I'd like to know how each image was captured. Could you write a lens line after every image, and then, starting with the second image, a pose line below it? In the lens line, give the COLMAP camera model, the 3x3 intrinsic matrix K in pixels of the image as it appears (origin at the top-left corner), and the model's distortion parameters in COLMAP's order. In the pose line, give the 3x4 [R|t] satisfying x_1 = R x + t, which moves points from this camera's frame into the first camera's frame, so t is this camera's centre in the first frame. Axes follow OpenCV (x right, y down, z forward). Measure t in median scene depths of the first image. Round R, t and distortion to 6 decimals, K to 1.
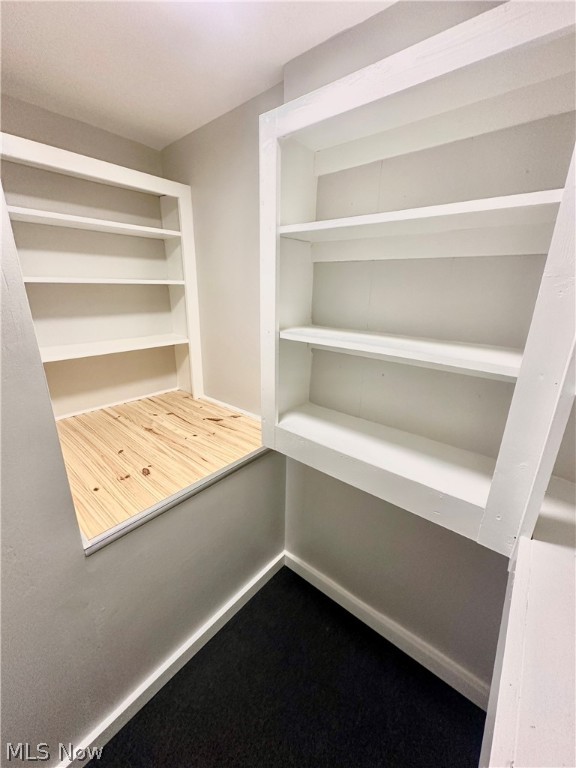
lens RADIAL K [[312.4, 0, 288.0], [0, 312.4, 384.0], [0, 0, 1]] dist [0.008018, 0.000096]
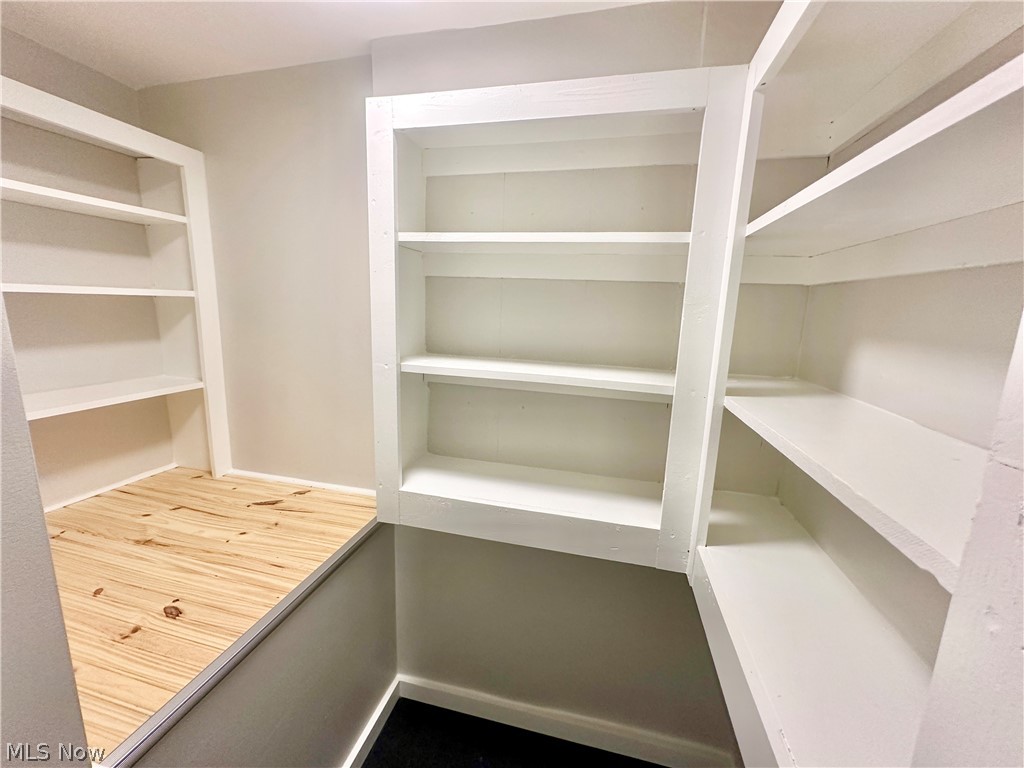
lens RADIAL K [[416.6, 0, 512.0], [0, 416.6, 384.0], [0, 0, 1]] dist [0.008018, 0.000096]
pose [[0.897370, -0.068883, 0.435870, -0.153628], [0.113564, 0.990522, -0.077267, -0.005483], [-0.426416, 0.118836, 0.896687, -0.014458]]
